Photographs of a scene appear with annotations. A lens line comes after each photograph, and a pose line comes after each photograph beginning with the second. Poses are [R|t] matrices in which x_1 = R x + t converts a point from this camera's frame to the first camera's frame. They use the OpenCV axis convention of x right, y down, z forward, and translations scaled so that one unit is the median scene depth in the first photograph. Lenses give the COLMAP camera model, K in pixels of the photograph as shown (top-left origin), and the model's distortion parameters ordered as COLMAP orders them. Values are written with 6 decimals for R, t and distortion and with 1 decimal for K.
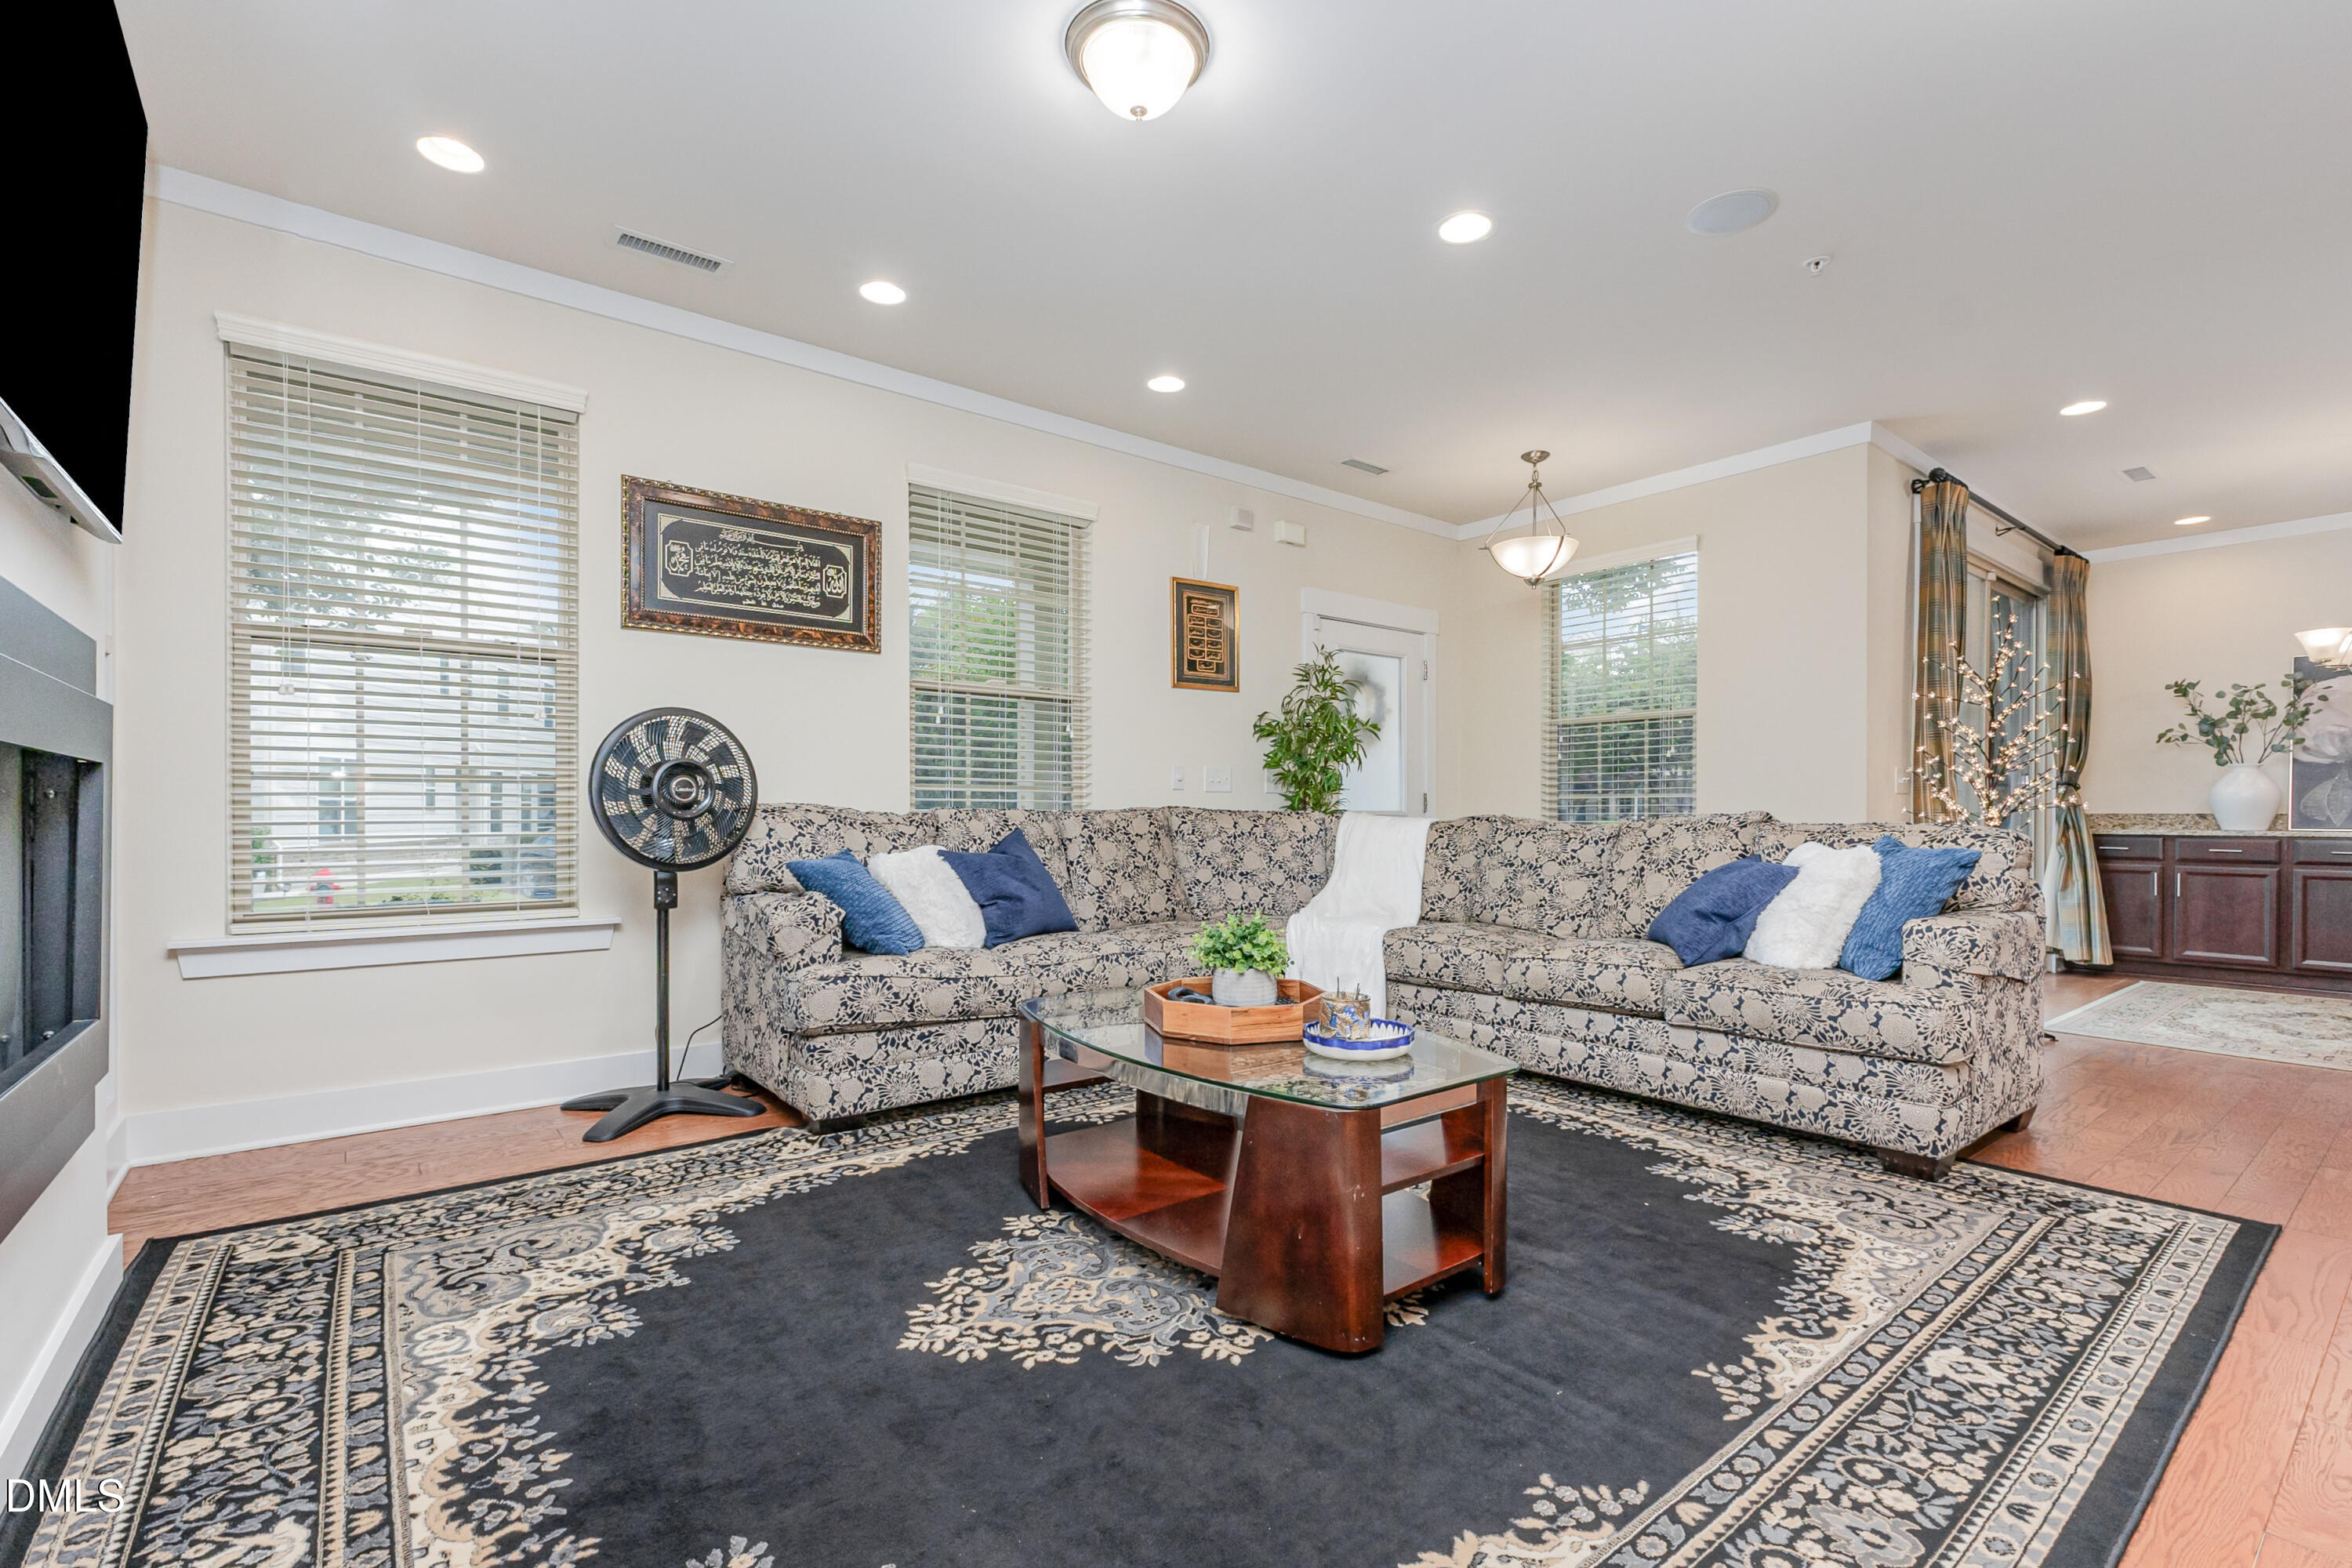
lens RADIAL K [[1053.3, 0, 1185.1], [0, 1053.3, 816.2], [0, 0, 1]] dist [-0.001642, 0.000051]
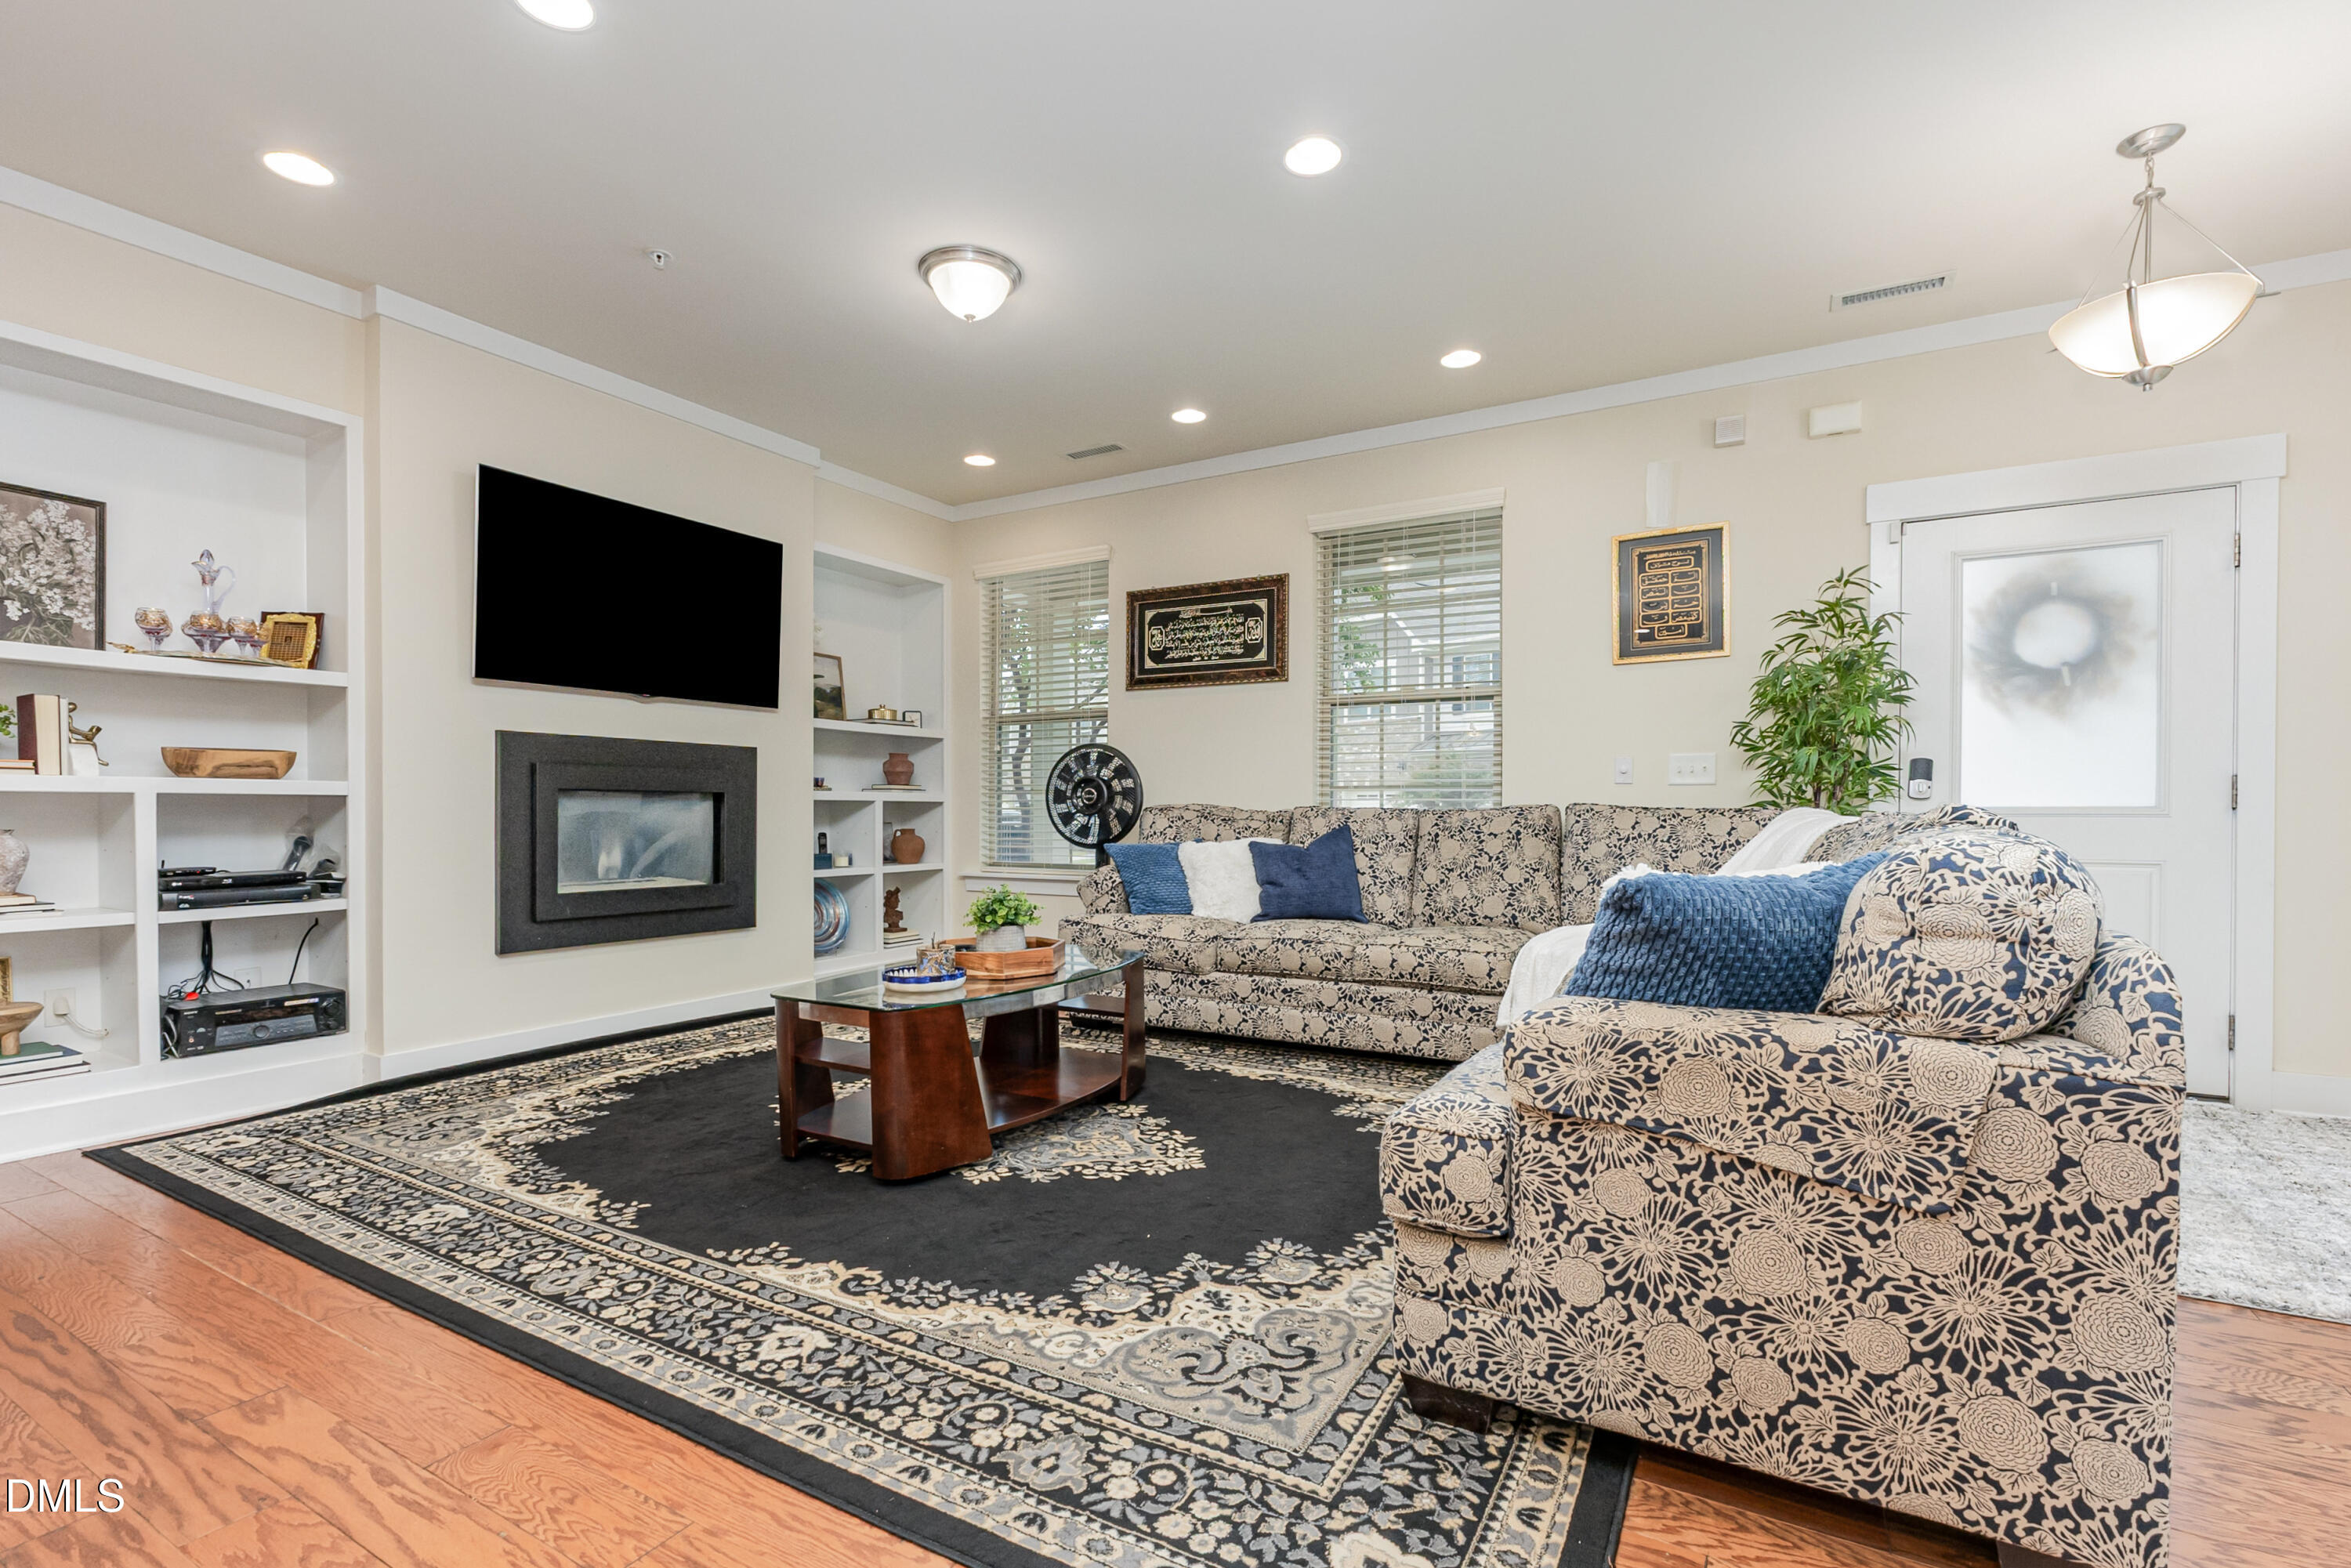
lens RADIAL K [[1056.3, 0, 1164.5], [0, 1056.3, 819.5], [0, 0, 1]] dist [-0.002675, 0.000240]
pose [[0.363932, 0.005101, -0.931411, 1.587353], [-0.002741, 0.999987, 0.004406, 0.003496], [0.931421, 0.000949, 0.363941, 0.831884]]
